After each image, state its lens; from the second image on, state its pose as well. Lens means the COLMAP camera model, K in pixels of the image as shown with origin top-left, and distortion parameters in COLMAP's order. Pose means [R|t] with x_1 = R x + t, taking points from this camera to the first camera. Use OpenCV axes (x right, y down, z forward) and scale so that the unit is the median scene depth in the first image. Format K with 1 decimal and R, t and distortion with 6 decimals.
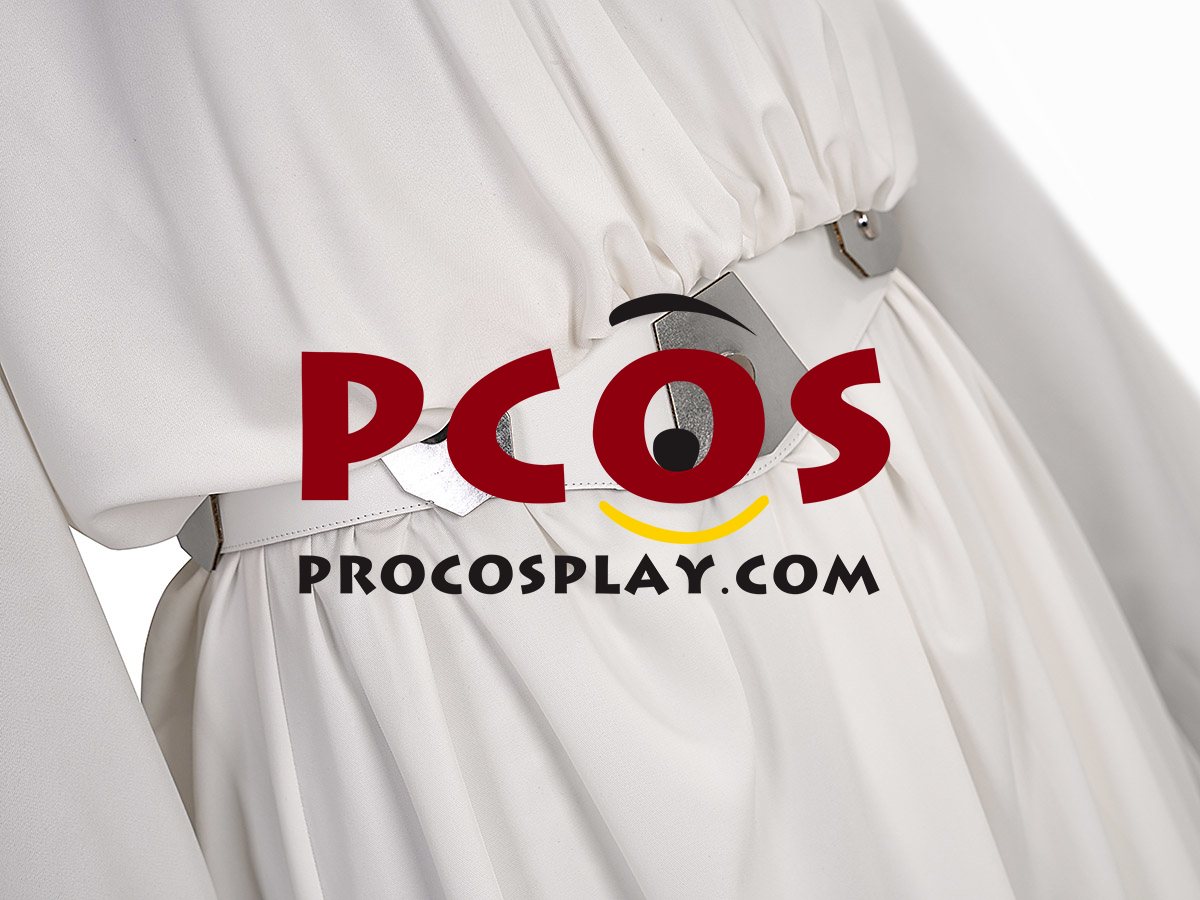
lens RADIAL K [[2470.8, 0, 599.5], [0, 2470.8, 450.9], [0, 0, 1]] dist [0.035125, 0.000000]
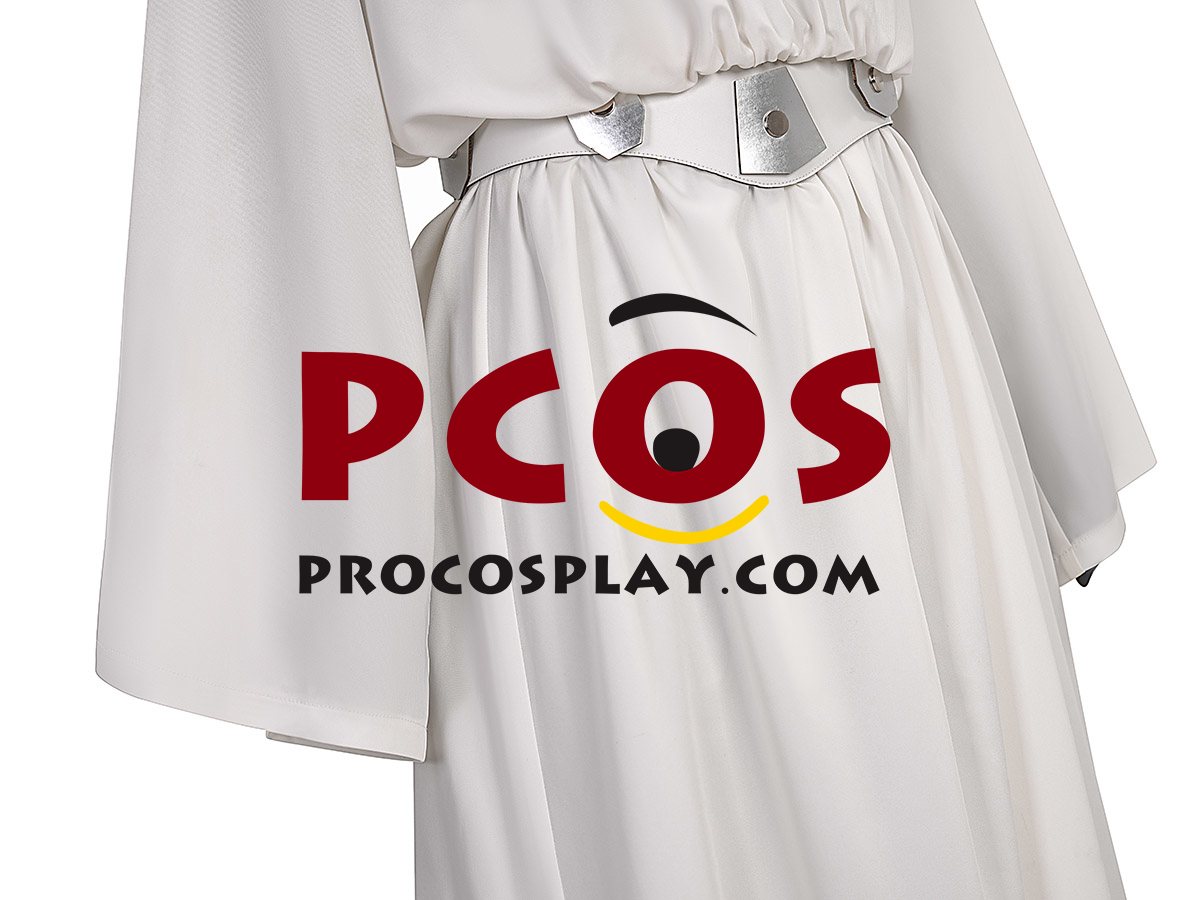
lens RADIAL K [[2470.8, 0, 600.0], [0, 2470.8, 449.5], [0, 0, 1]] dist [0.035125, 0.000000]
pose [[0.981713, 0.166961, -0.091456, 0.127793], [-0.180046, 0.970366, -0.161165, 0.486077], [0.061838, 0.174684, 0.982681, -0.665755]]
